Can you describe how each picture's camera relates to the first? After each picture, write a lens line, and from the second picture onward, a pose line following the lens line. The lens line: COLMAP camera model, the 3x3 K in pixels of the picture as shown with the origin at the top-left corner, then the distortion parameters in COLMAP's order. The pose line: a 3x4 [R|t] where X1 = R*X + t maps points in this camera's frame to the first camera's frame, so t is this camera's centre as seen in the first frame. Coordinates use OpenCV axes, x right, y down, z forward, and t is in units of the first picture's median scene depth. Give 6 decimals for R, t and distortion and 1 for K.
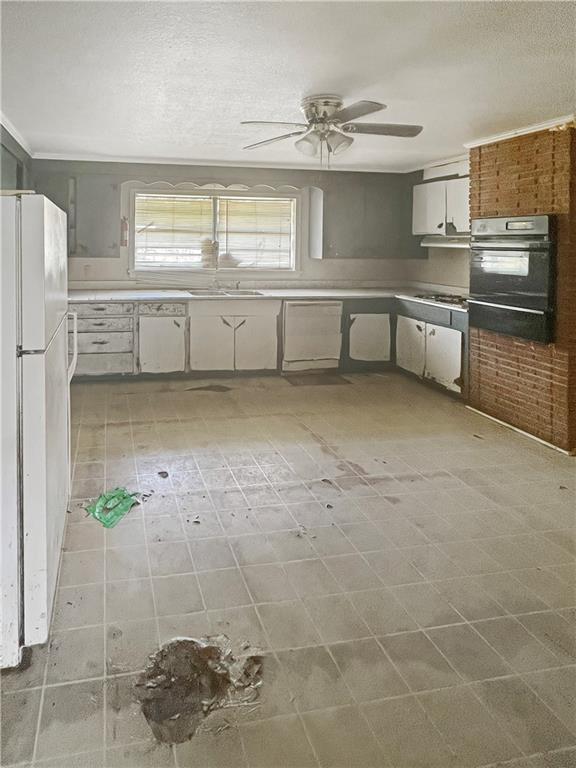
lens RADIAL K [[344.1, 0, 287.7], [0, 344.1, 249.1], [0, 0, 1]] dist [-0.000932, -0.000359]
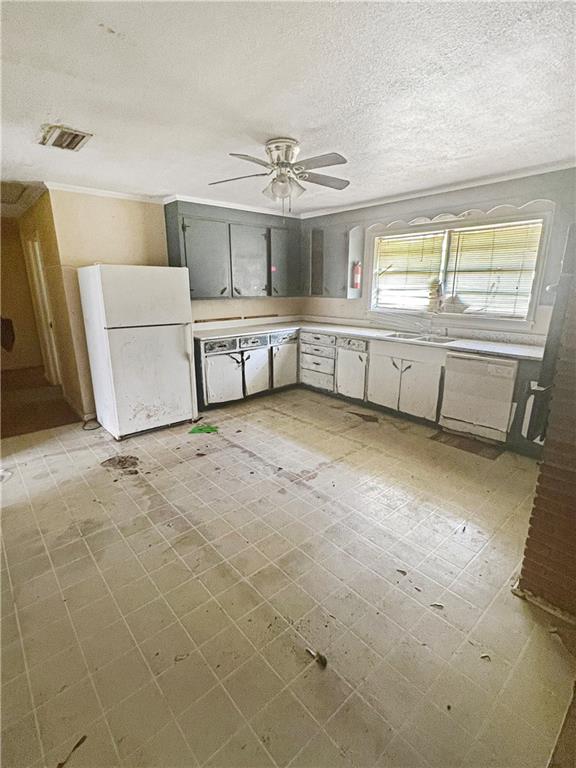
lens RADIAL K [[363.9, 0, 288.0], [0, 363.9, 384.0], [0, 0, 1]] dist [-0.000055, -0.000047]
pose [[0.560273, 0.205941, -0.802298, 0.522307], [-0.006641, 0.969685, 0.244270, 0.007097], [0.828281, -0.131530, 0.544656, 0.134506]]
